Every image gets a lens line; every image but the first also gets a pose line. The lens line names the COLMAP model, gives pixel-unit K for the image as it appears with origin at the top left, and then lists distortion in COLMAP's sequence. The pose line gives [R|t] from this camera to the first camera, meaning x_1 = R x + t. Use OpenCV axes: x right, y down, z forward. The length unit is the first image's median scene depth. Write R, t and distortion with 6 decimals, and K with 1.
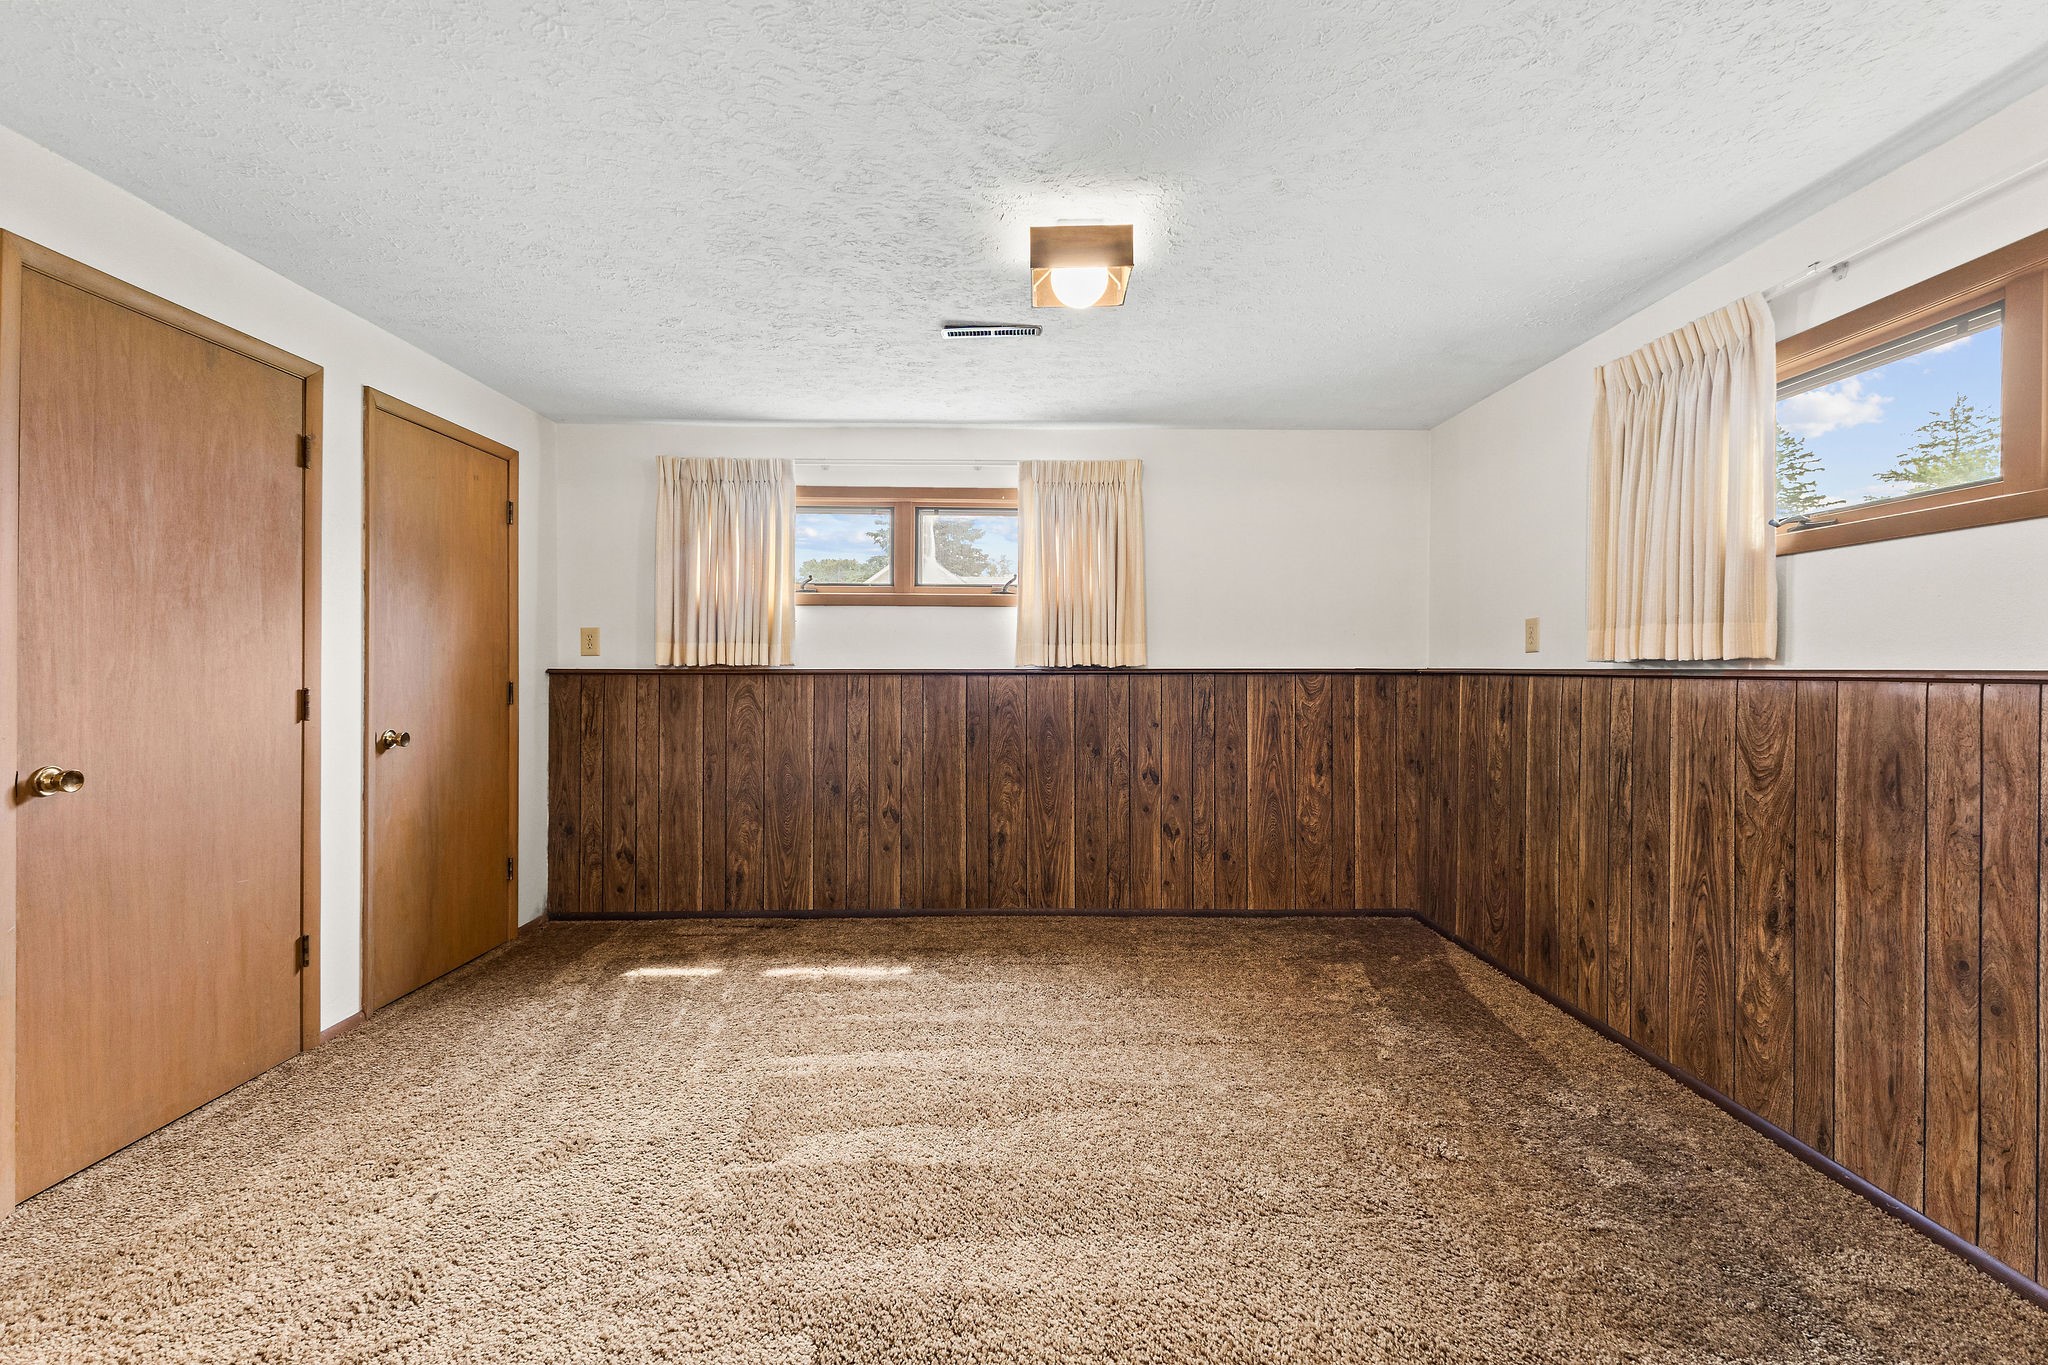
lens RADIAL K [[883.0, 0, 1025.8], [0, 883.0, 658.8], [0, 0, 1]] dist [0.003640, 0.000362]
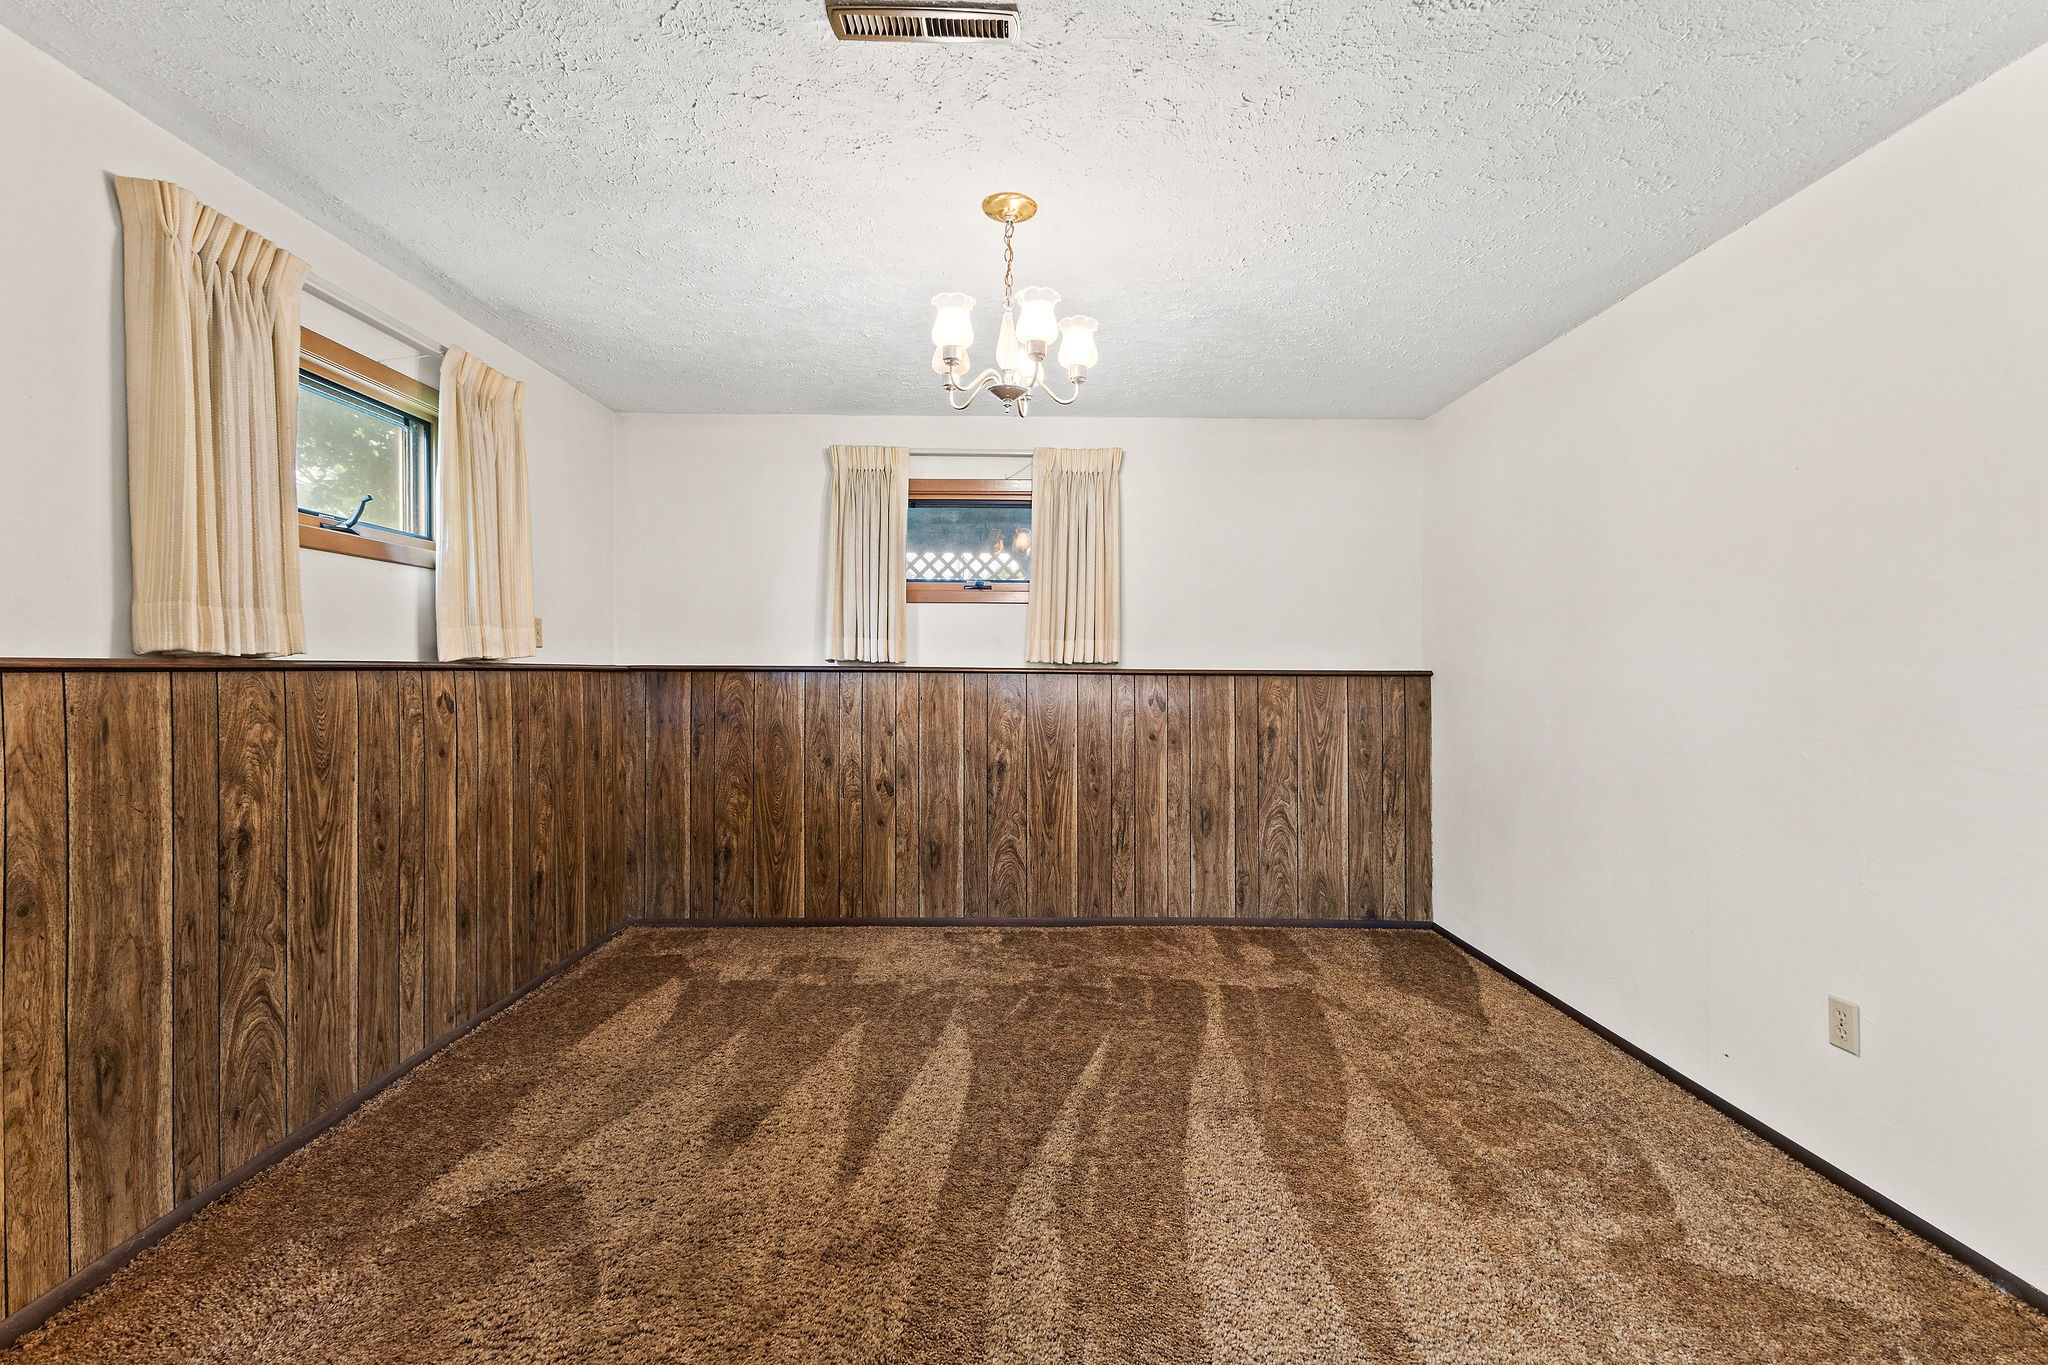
lens RADIAL K [[883.0, 0, 1025.8], [0, 883.0, 658.8], [0, 0, 1]] dist [0.003640, 0.000362]
pose [[-0.999793, -0.006444, 0.019289, 0.331741], [-0.006819, 0.999788, -0.019424, 0.012147], [-0.019160, -0.019552, -0.999625, 0.950971]]
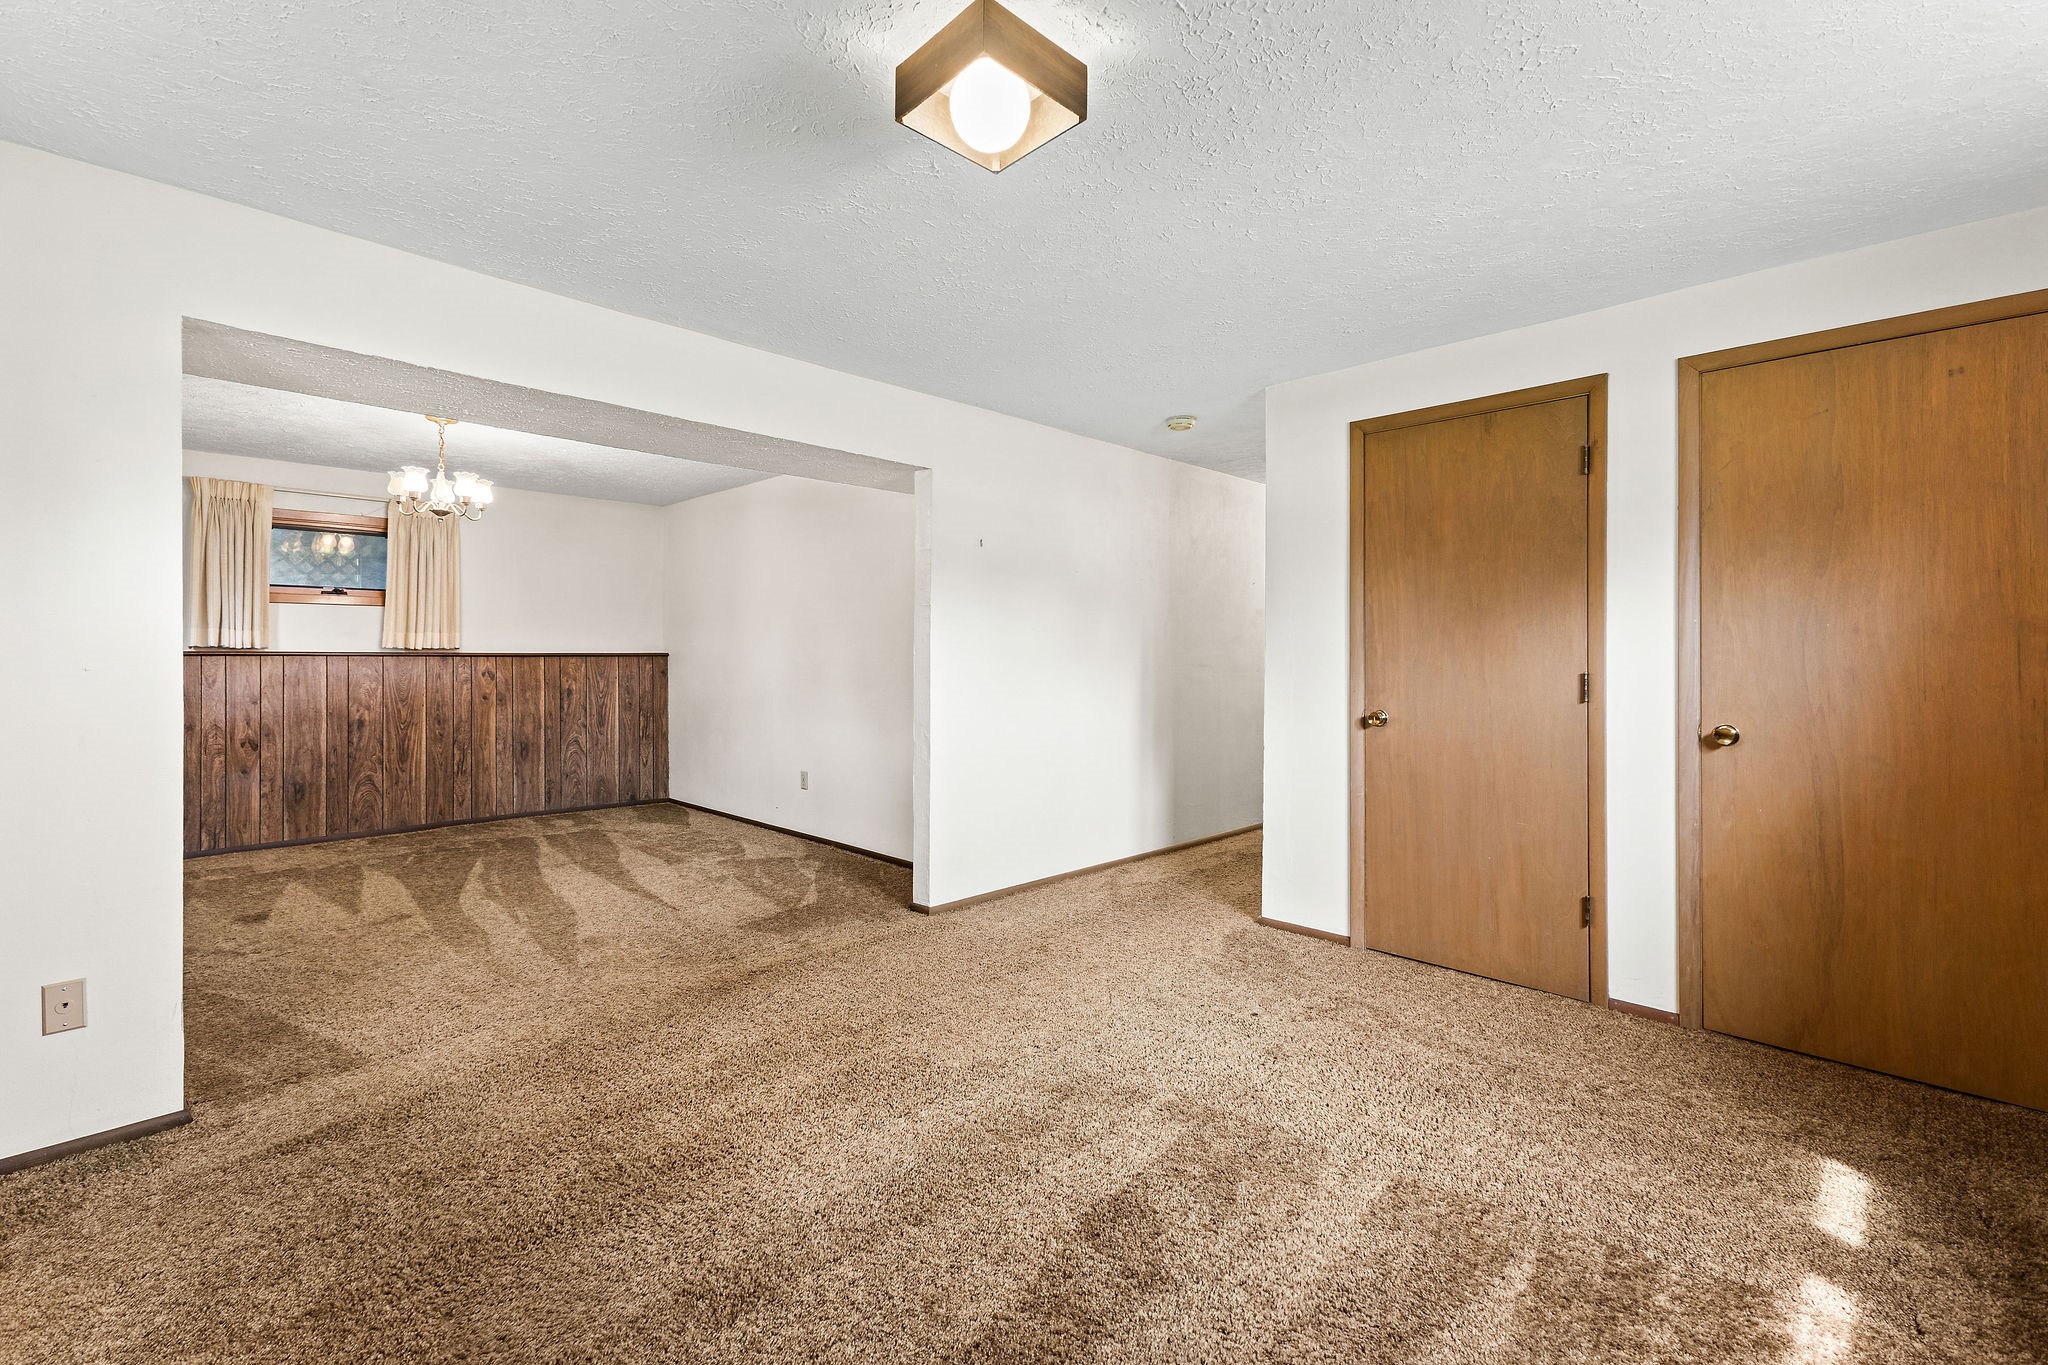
lens RADIAL K [[883.0, 0, 1025.8], [0, 883.0, 658.8], [0, 0, 1]] dist [0.003640, 0.000362]
pose [[-0.720297, 0.001245, -0.693664, 0.447820], [0.001914, 0.999998, -0.000194, 0.013885], [0.693663, -0.001467, -0.720298, 1.278456]]
